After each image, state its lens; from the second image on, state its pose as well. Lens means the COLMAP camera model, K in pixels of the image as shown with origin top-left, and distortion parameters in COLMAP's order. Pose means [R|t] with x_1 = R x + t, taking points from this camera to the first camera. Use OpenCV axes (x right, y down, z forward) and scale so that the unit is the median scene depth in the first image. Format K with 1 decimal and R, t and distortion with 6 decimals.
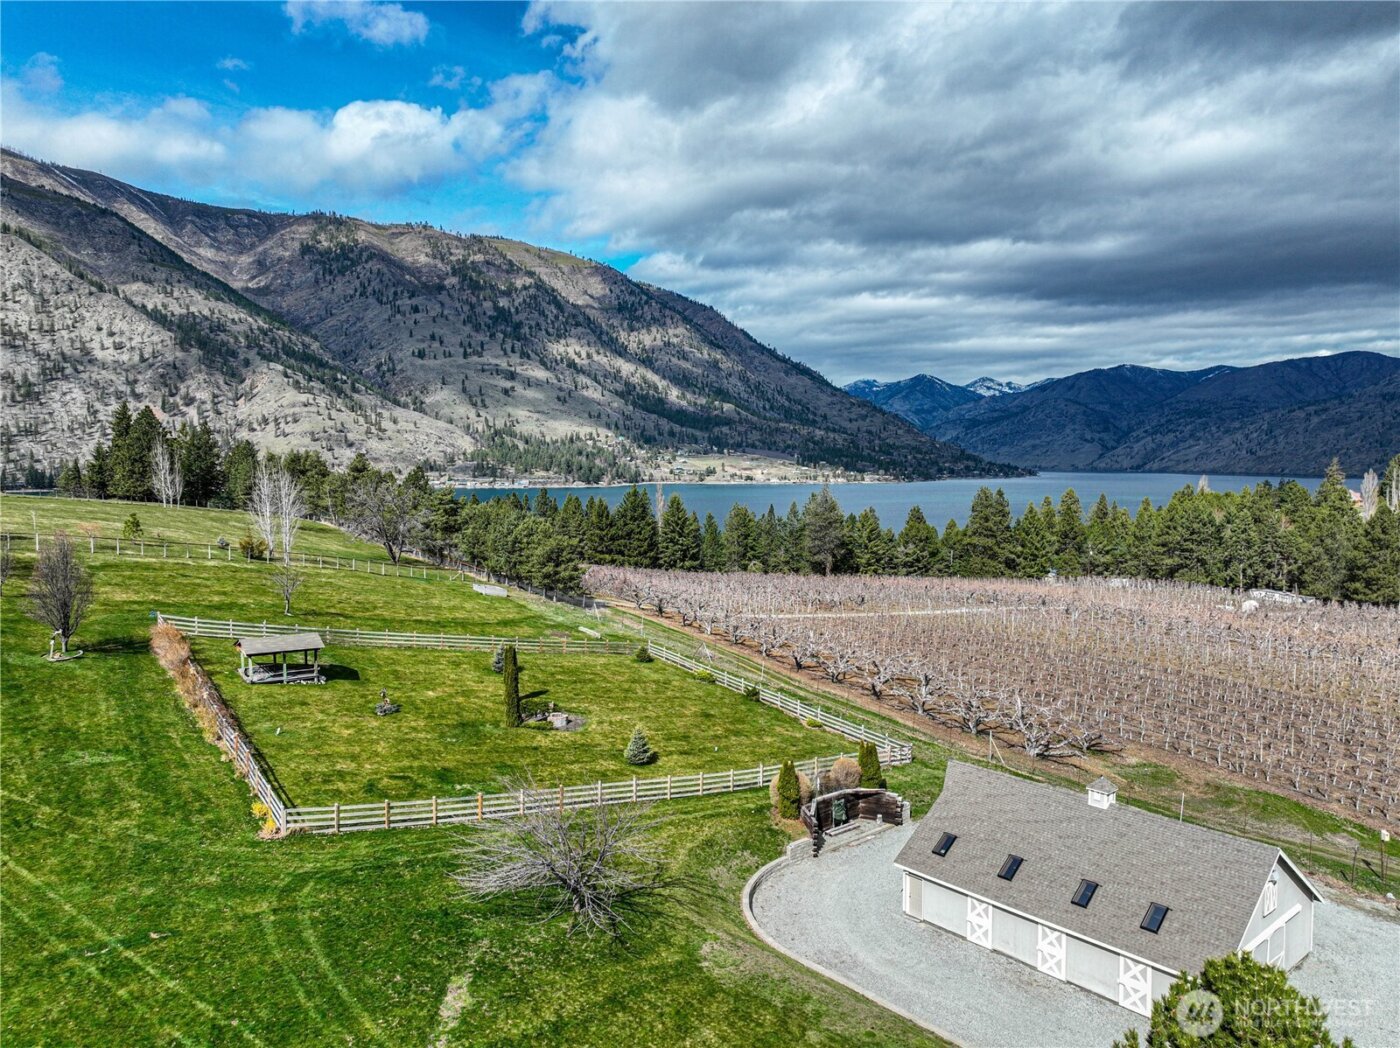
lens RADIAL K [[1003.7, 0, 705.0], [0, 1003.7, 521.7], [0, 0, 1]] dist [0.001431, 0.022937]
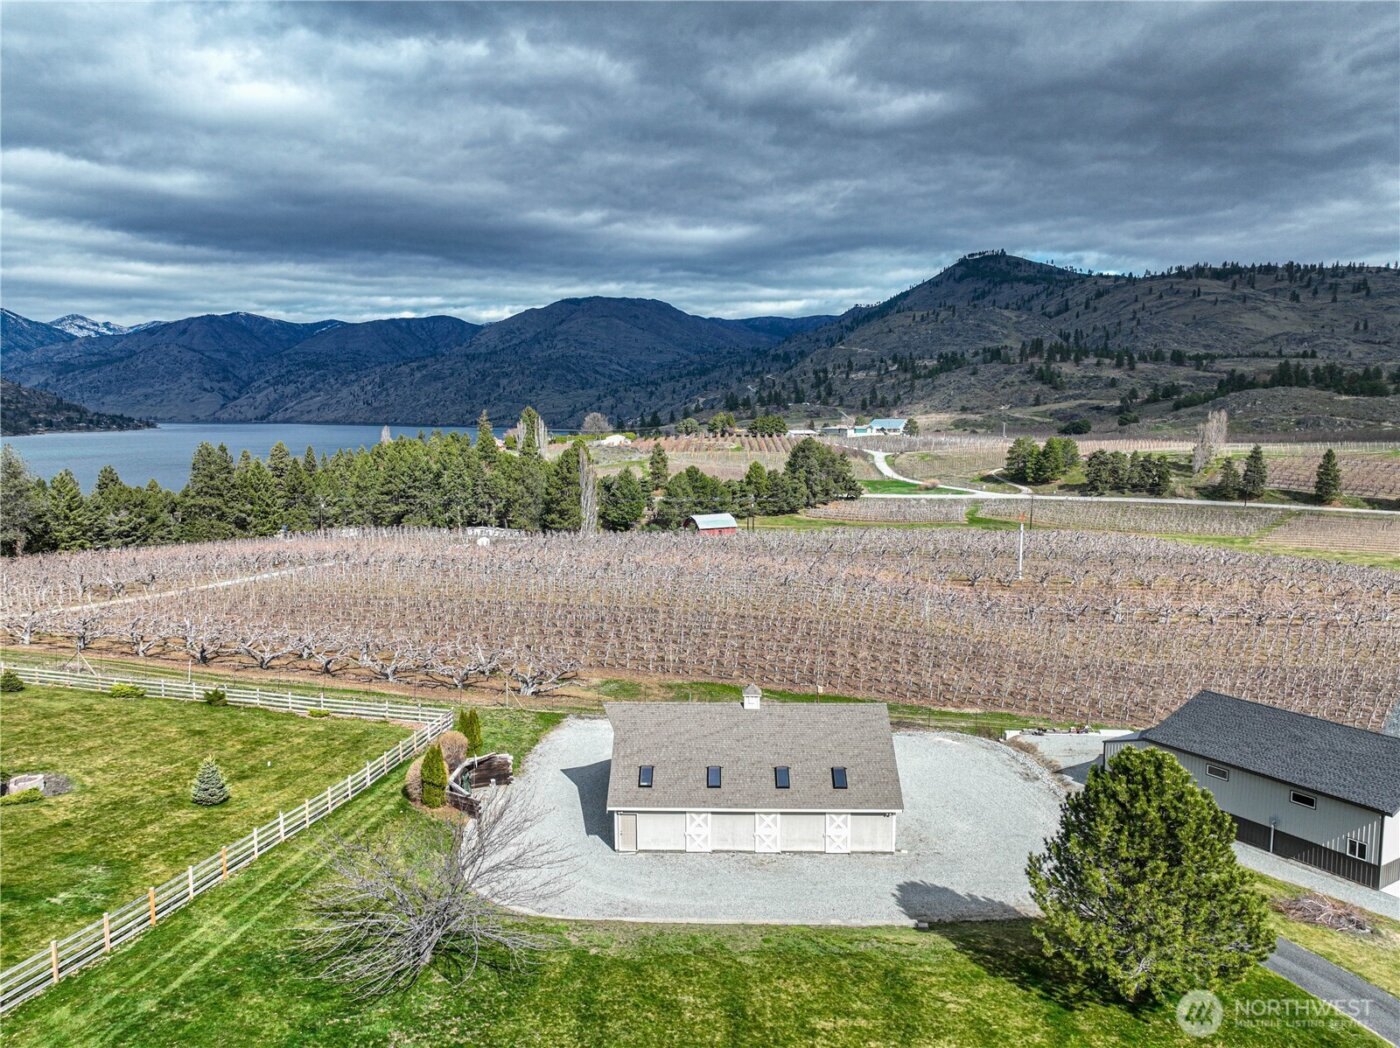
lens RADIAL K [[1003.7, 0, 705.0], [0, 1003.7, 521.7], [0, 0, 1]] dist [0.001431, 0.022937]
pose [[0.664051, -0.083290, 0.743034, -0.105857], [0.046504, 0.996453, 0.070136, -0.005444], [-0.746240, -0.012020, 0.665569, 0.049758]]
